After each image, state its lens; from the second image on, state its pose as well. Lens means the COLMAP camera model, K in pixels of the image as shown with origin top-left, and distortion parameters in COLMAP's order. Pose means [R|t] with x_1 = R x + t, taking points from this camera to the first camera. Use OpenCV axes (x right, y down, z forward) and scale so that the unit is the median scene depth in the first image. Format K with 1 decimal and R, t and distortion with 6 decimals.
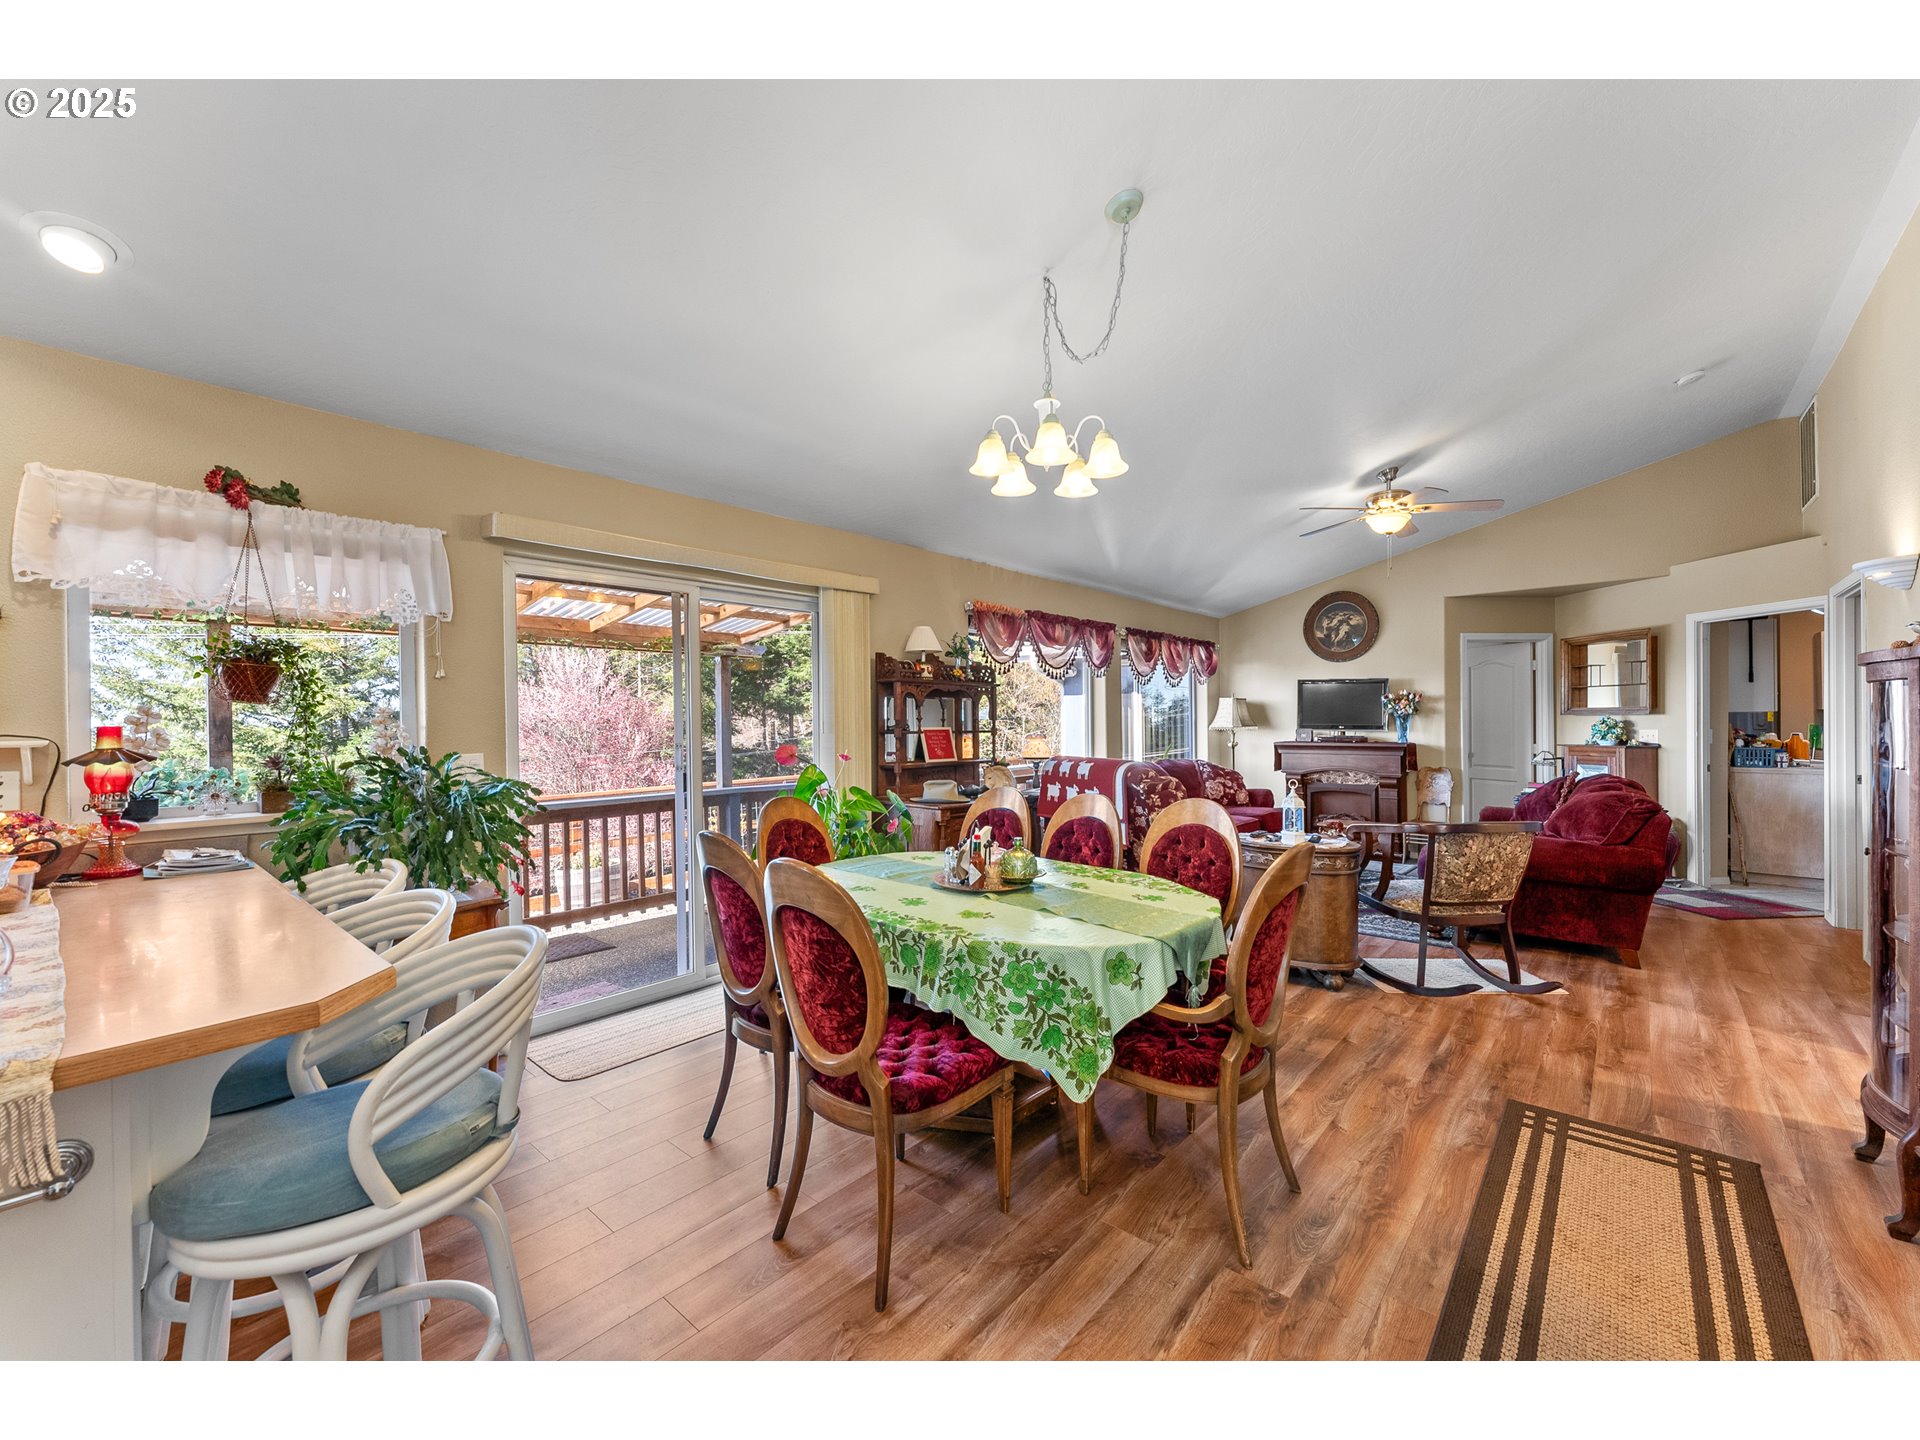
lens RADIAL K [[773.4, 0, 962.8], [0, 773.4, 732.3], [0, 0, 1]] dist [-0.001673, 0.000169]
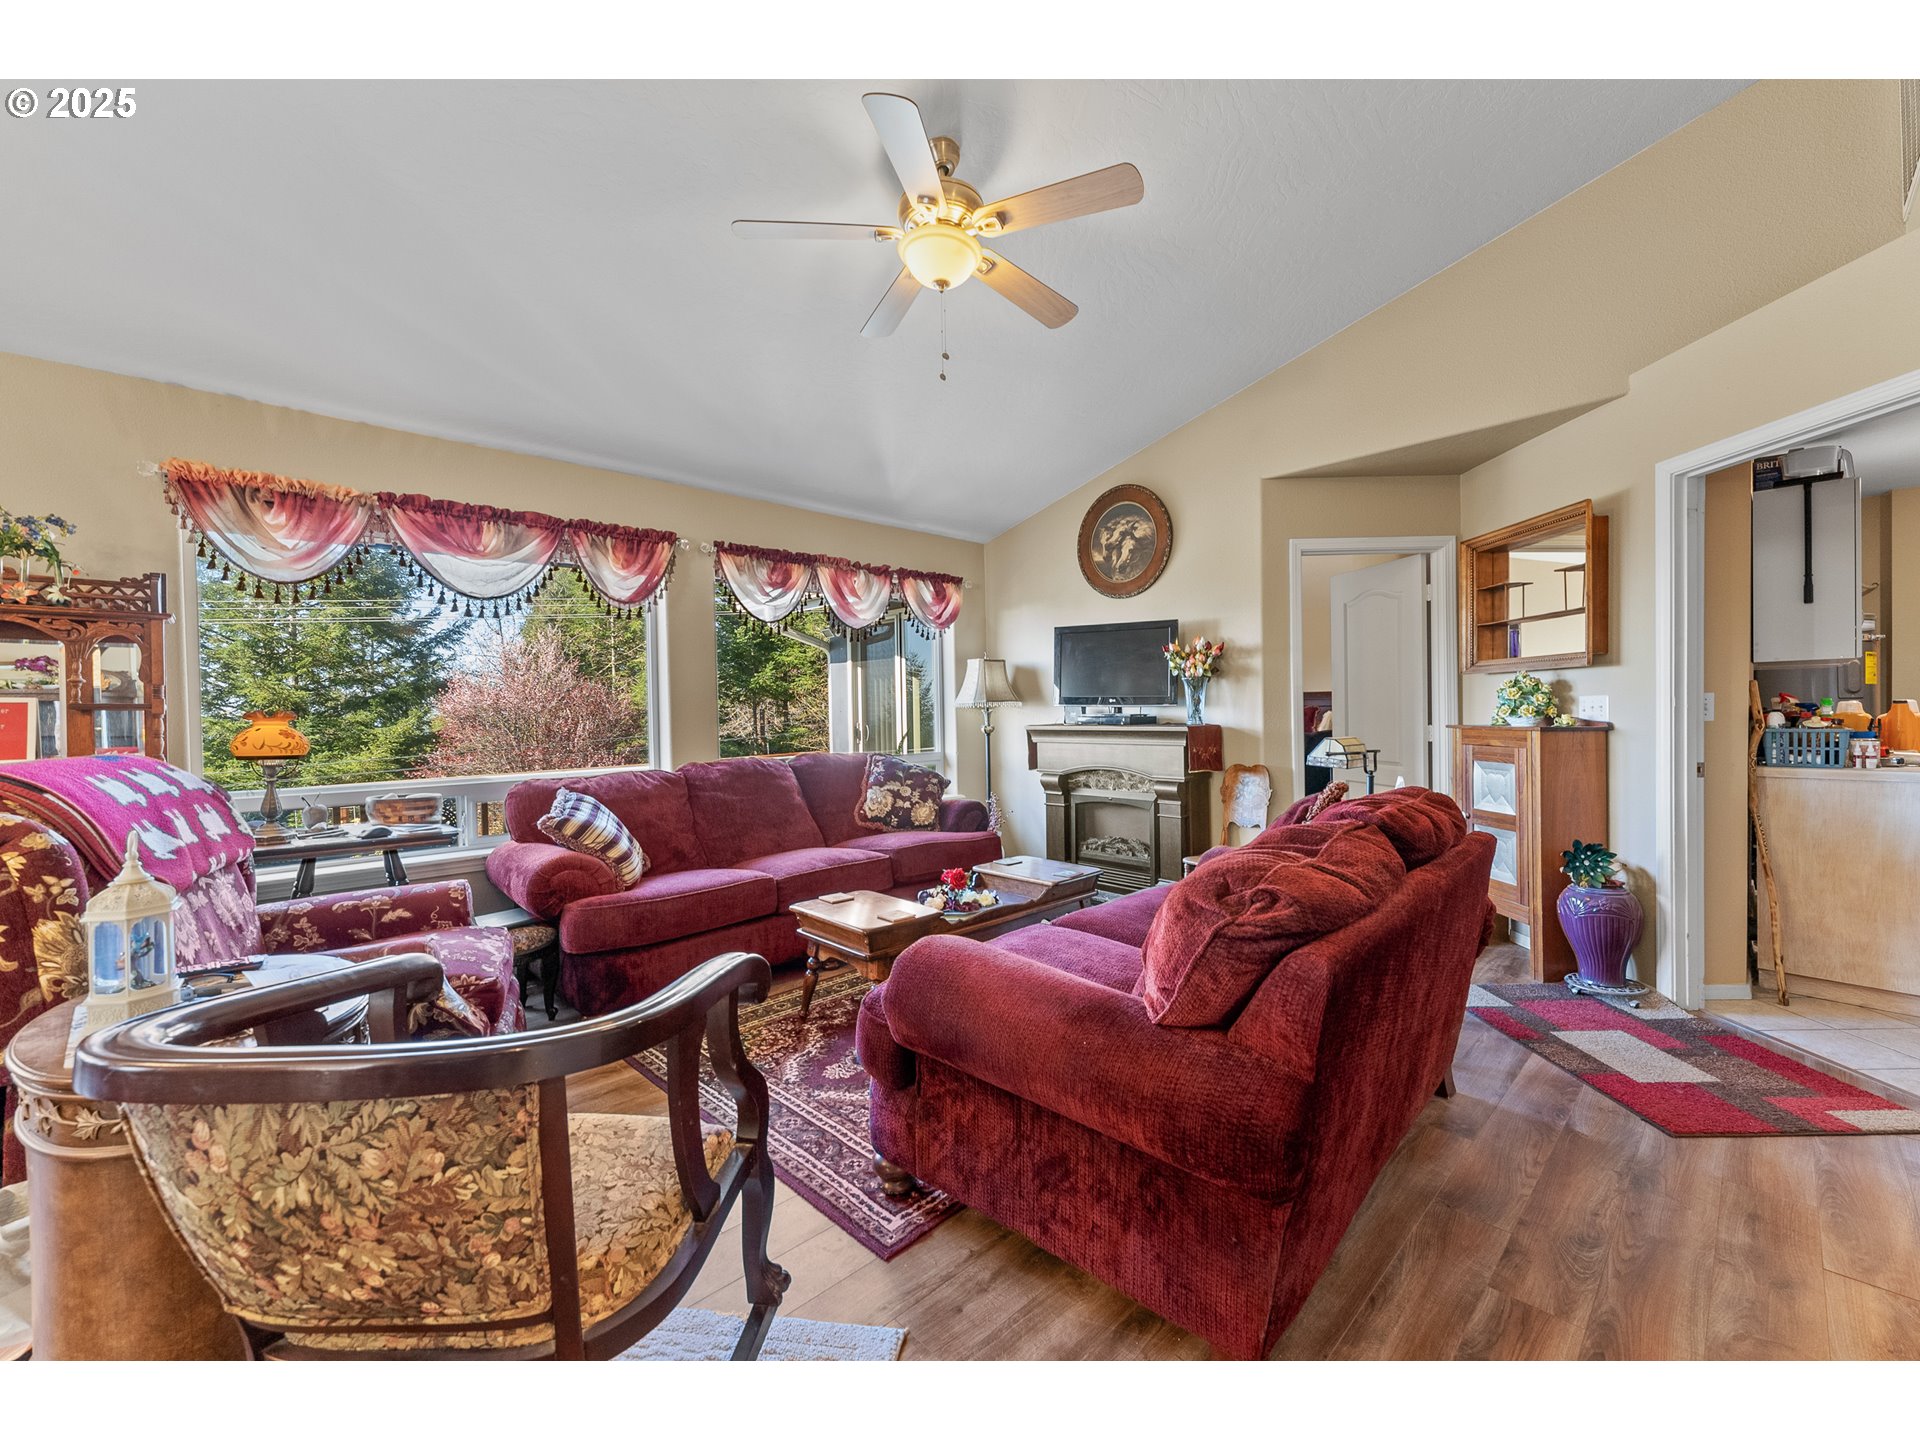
lens RADIAL K [[773.4, 0, 962.8], [0, 773.4, 732.3], [0, 0, 1]] dist [-0.001673, 0.000169]
pose [[0.996105, -0.006218, -0.087960, 0.607521], [0.007582, 0.999856, 0.015190, 0.012248], [0.087853, -0.015798, 0.996008, 0.524642]]
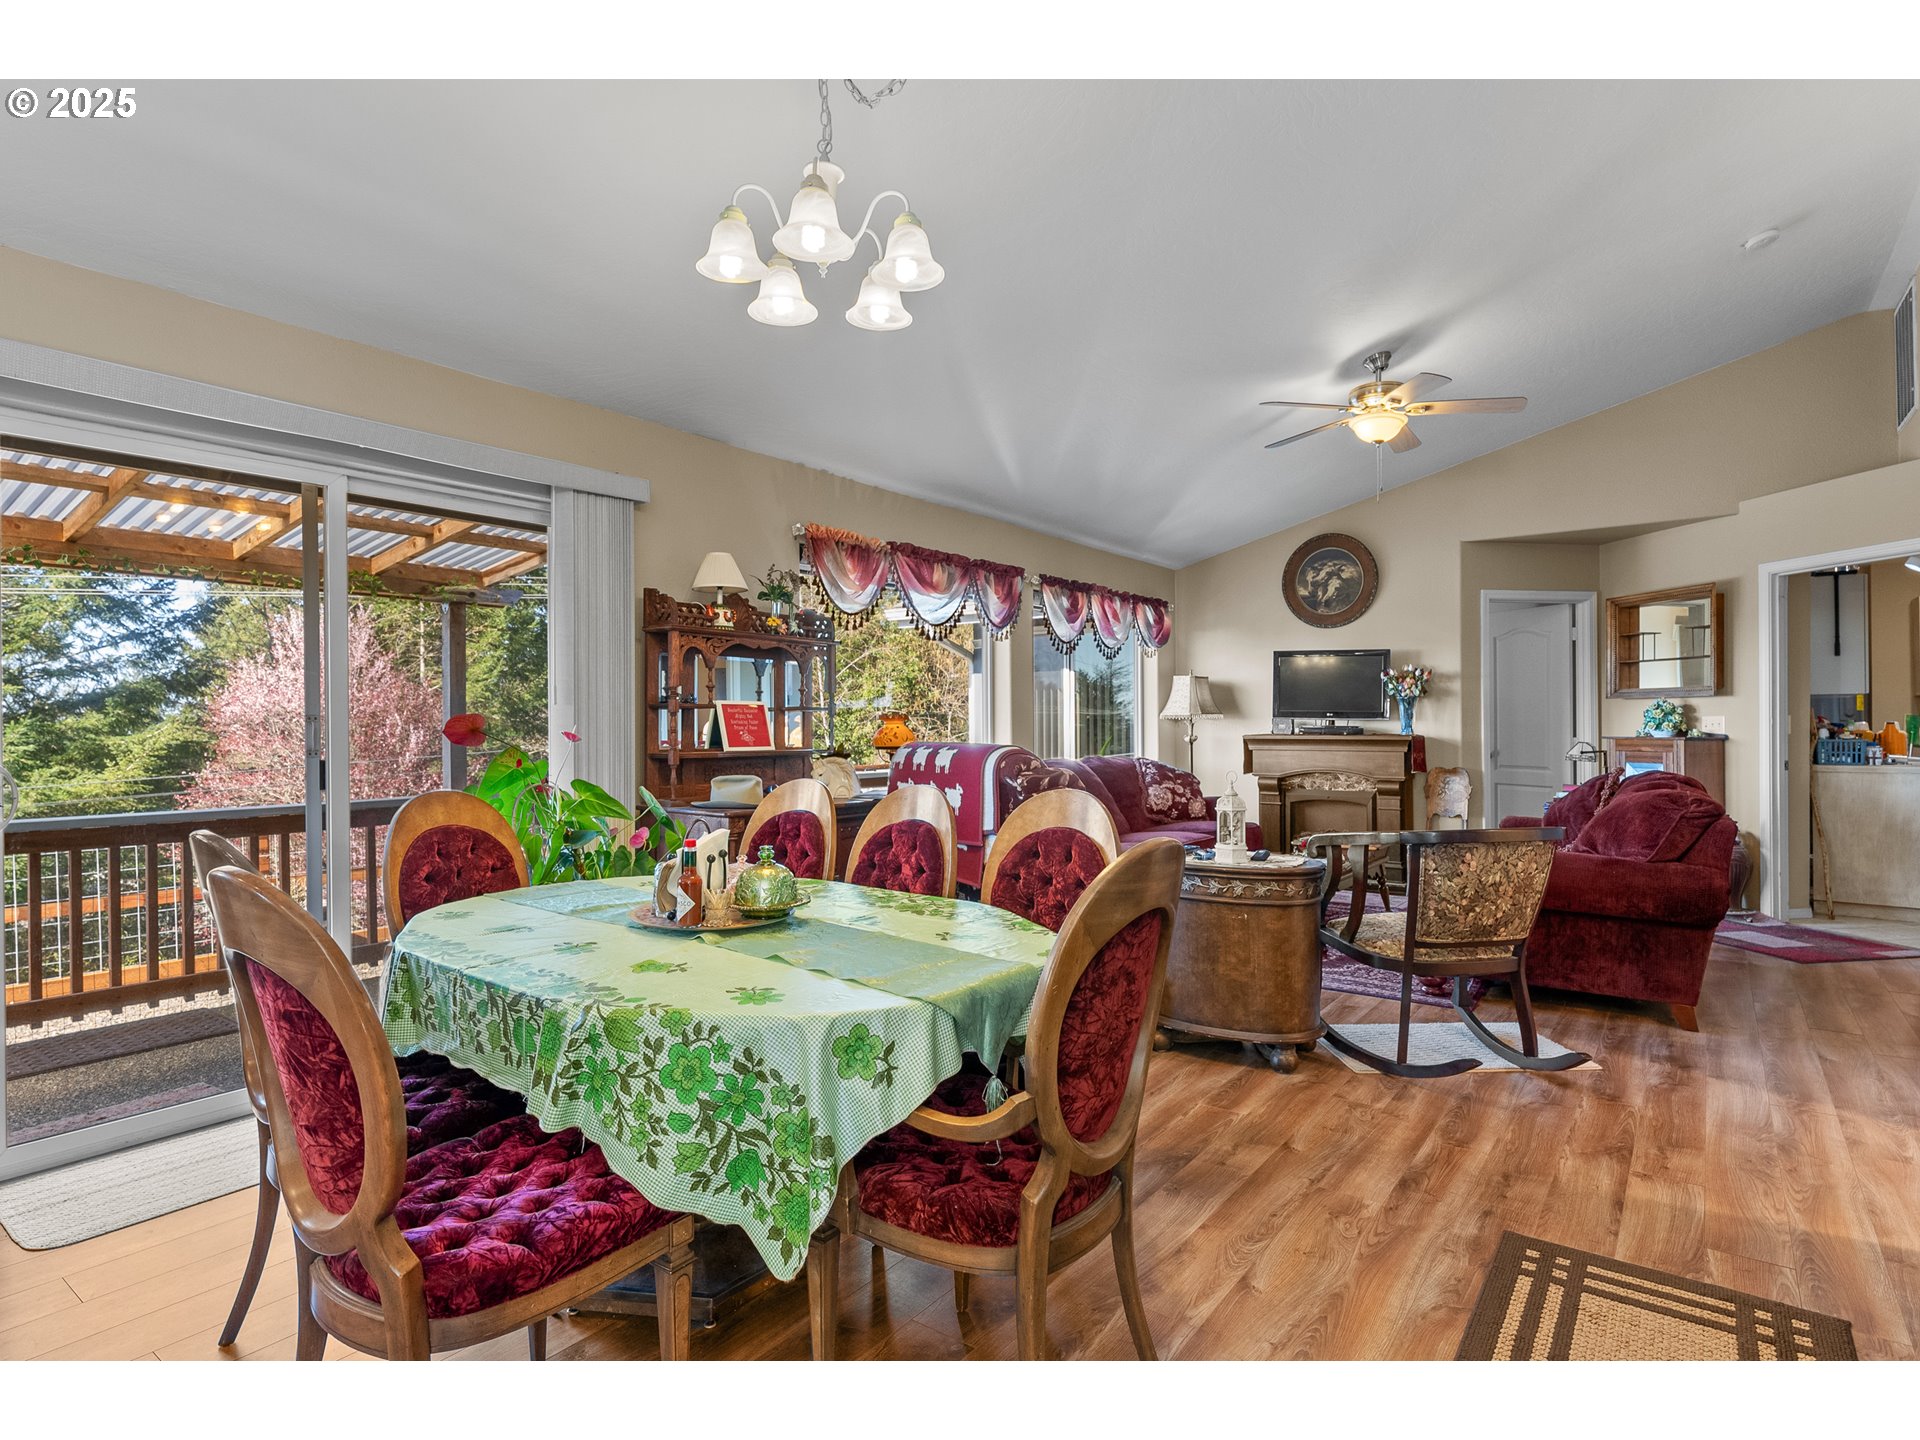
lens RADIAL K [[1007.8, 0, 959.8], [0, 1007.8, 731.9], [0, 0, 1]] dist [-0.005058, -0.000449]
pose [[0.996999, 0.003349, 0.077345, 0.083363], [-0.002935, 0.999981, -0.005474, 0.023712], [-0.077362, 0.005230, 0.996989, 0.082319]]
